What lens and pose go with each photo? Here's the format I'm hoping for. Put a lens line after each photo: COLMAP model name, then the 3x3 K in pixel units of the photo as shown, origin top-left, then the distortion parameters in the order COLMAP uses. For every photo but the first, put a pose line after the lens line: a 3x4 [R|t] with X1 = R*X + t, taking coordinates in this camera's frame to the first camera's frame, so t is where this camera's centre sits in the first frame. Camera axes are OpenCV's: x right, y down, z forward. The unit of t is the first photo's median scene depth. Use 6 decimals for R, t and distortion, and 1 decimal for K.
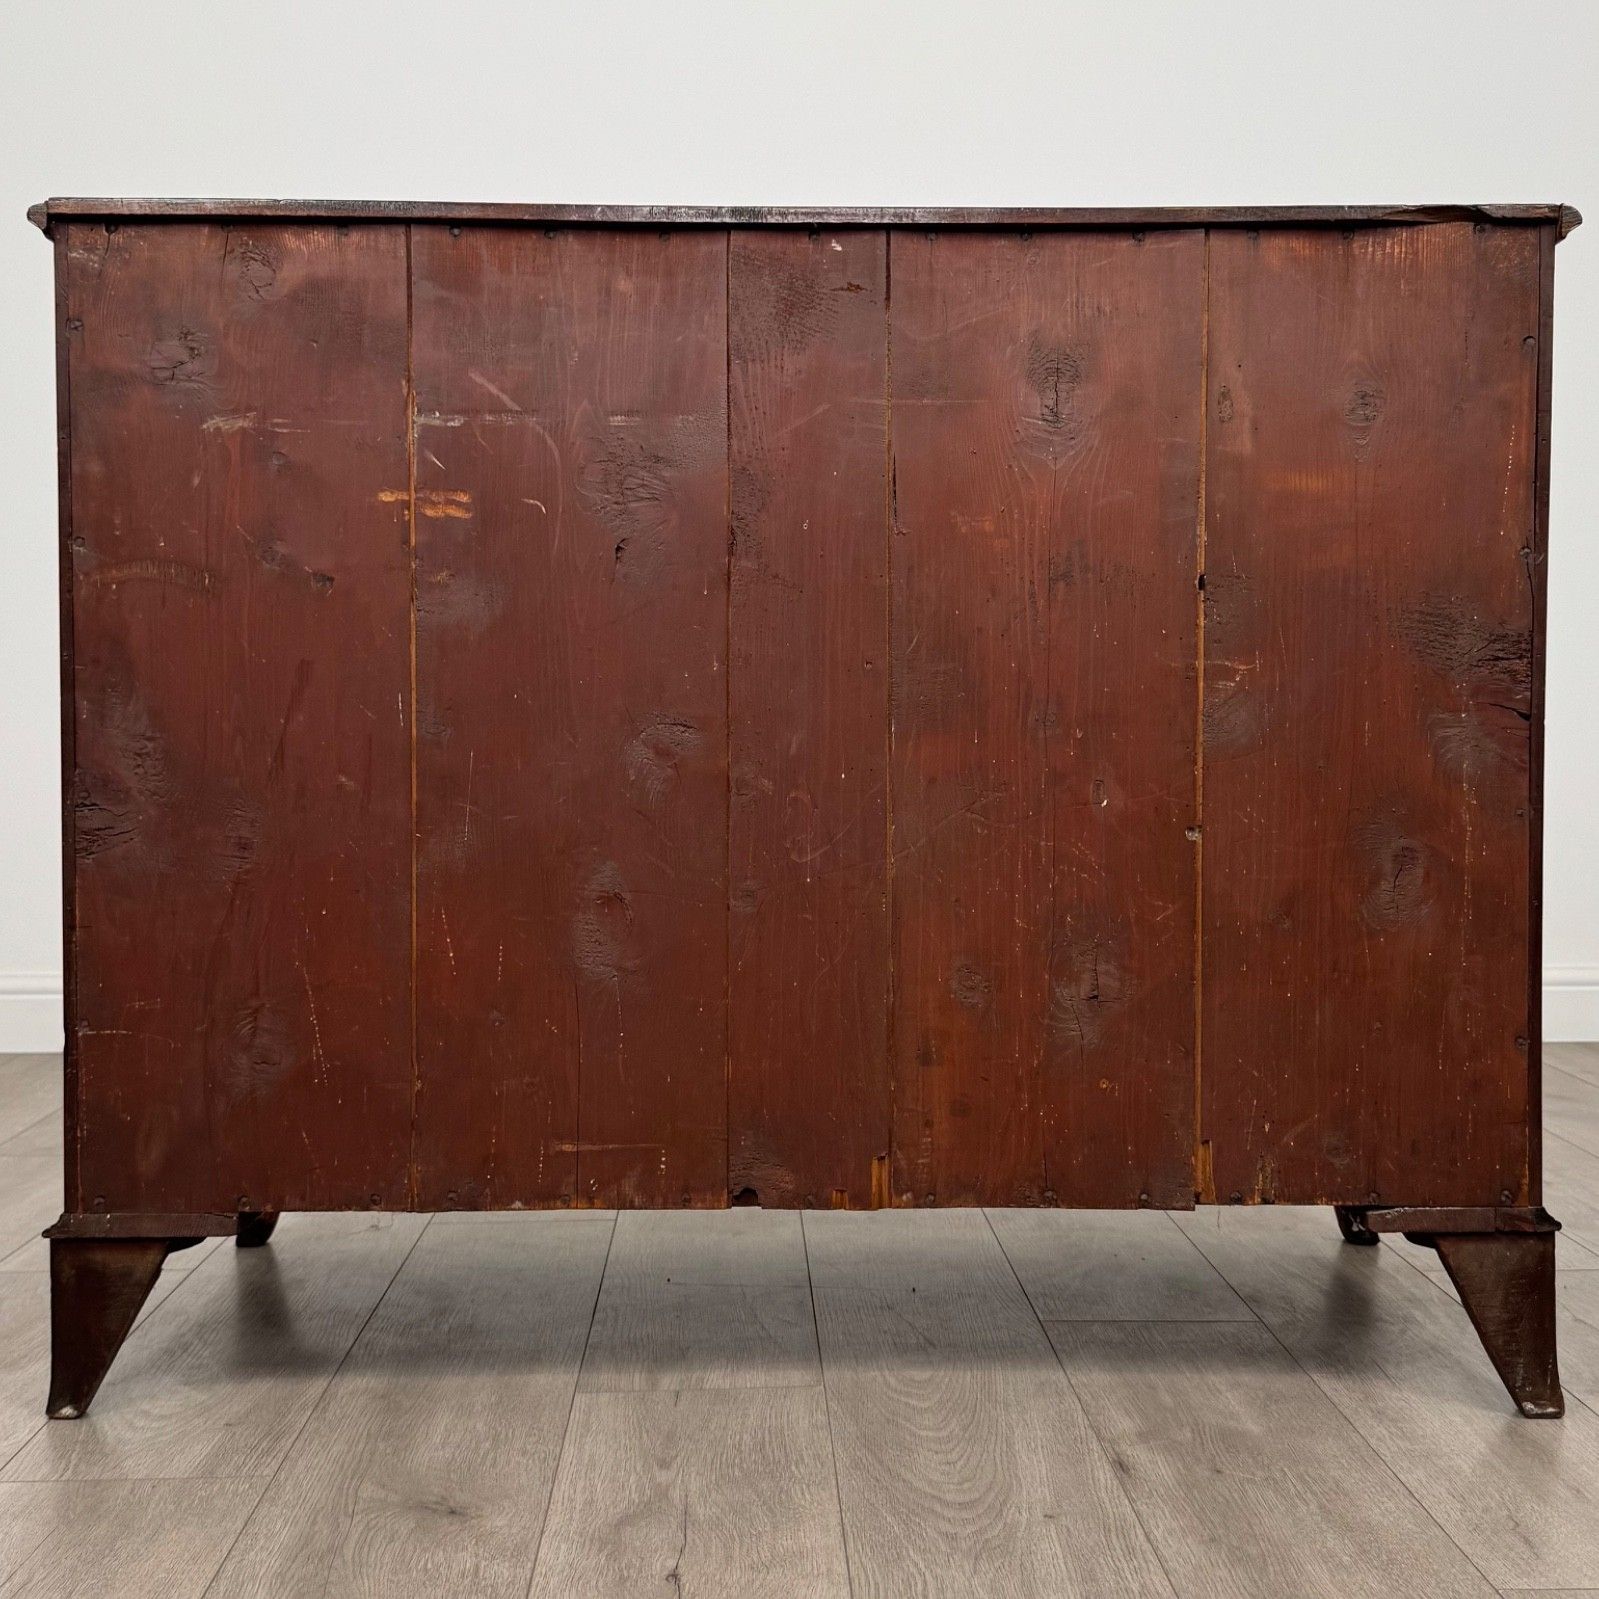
lens RADIAL K [[2274.8, 0, 799.5], [0, 2274.8, 799.5], [0, 0, 1]] dist [0.124416, -0.058761]
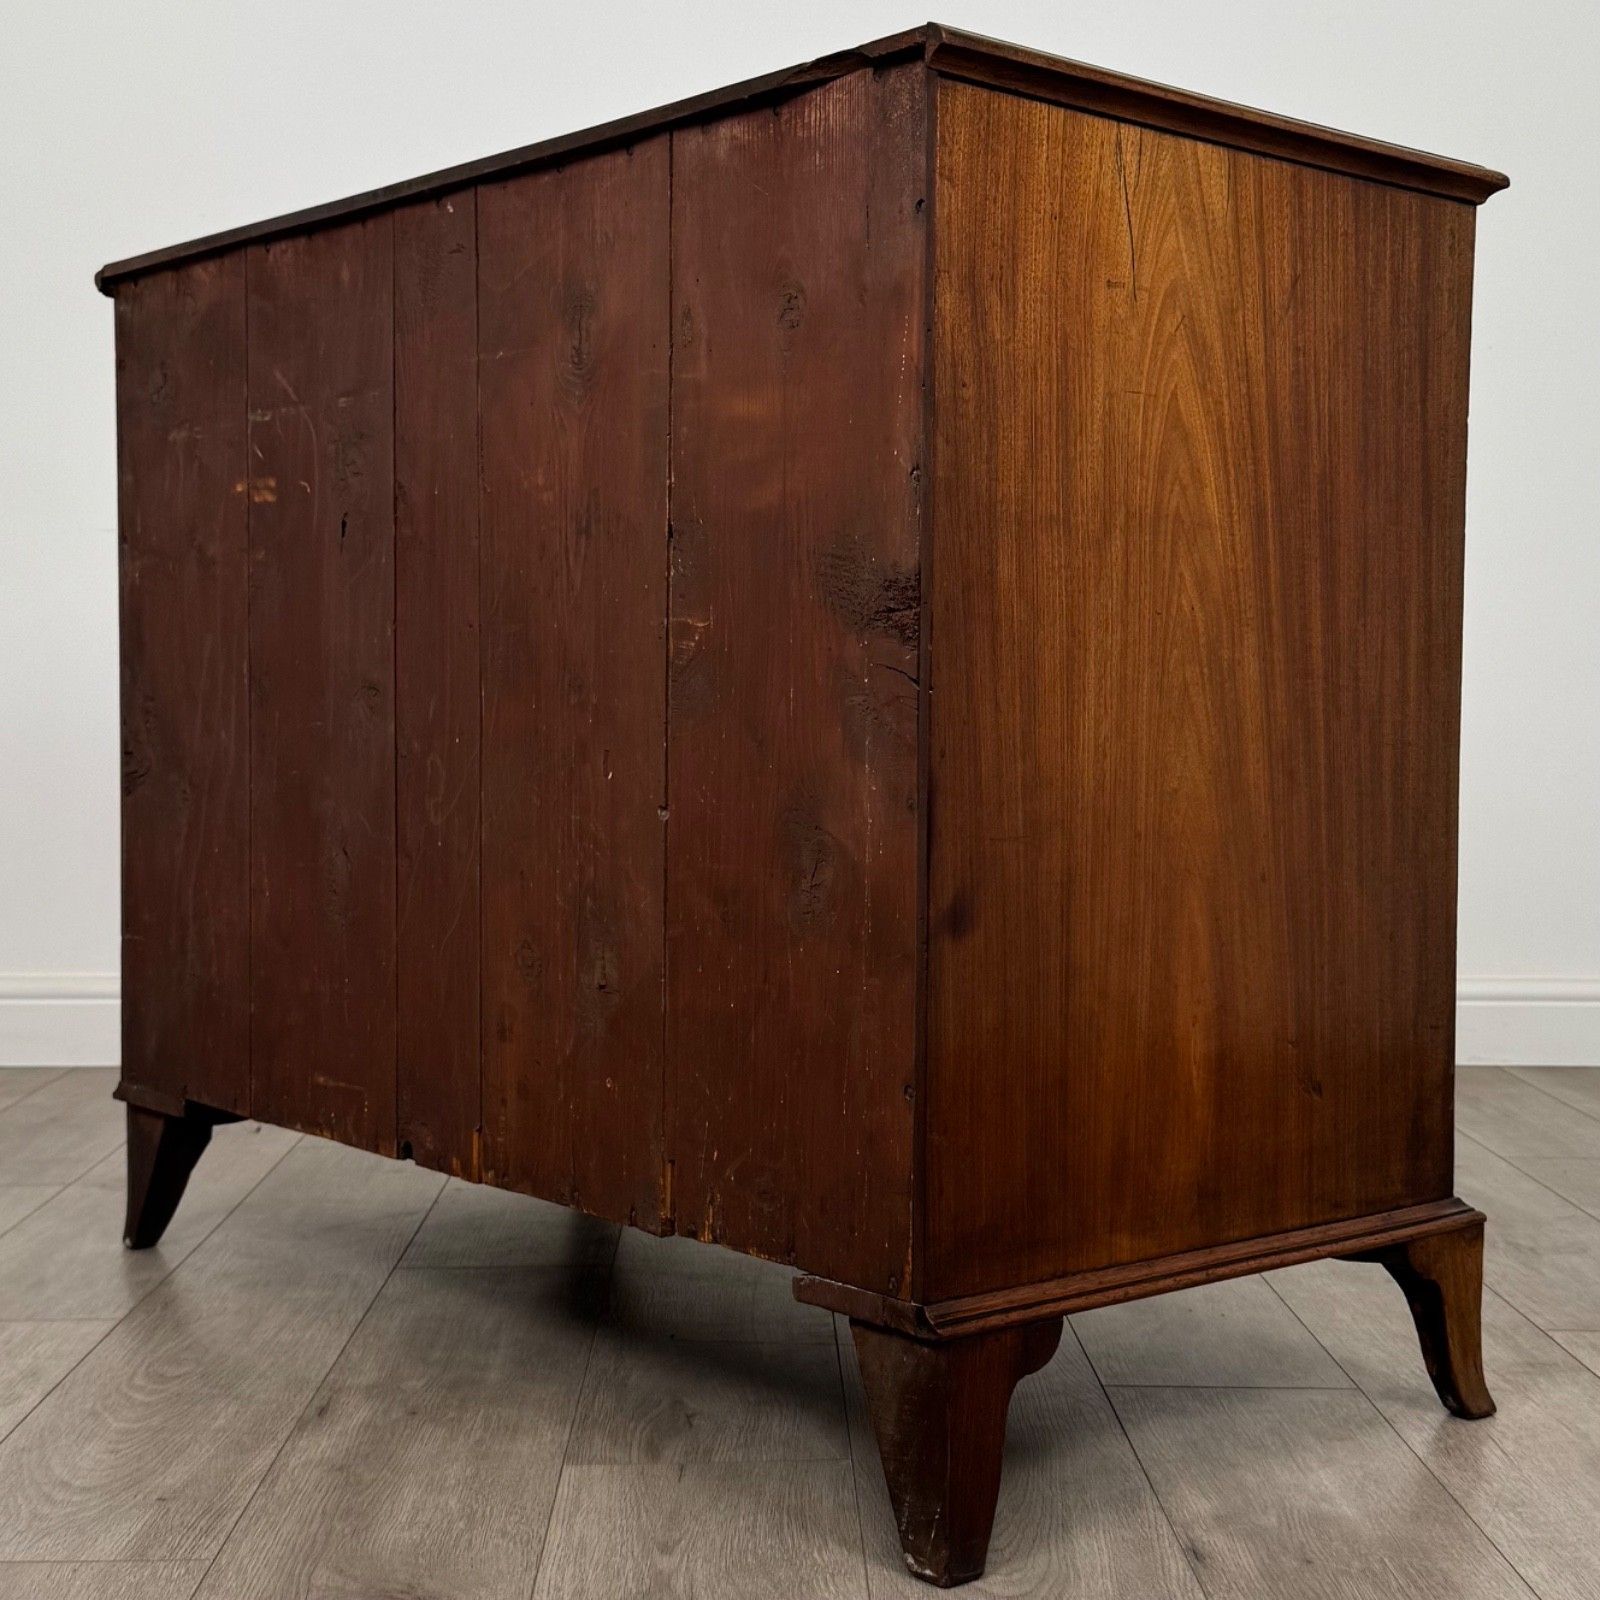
lens RADIAL K [[2276.2, 0, 800.0], [0, 2276.2, 800.0], [0, 0, 1]] dist [0.124416, -0.058761]
pose [[0.680138, 0.038480, -0.732074, 0.852537], [-0.041836, 0.999031, 0.013644, -0.004428], [0.731890, 0.021347, 0.681089, 0.431624]]
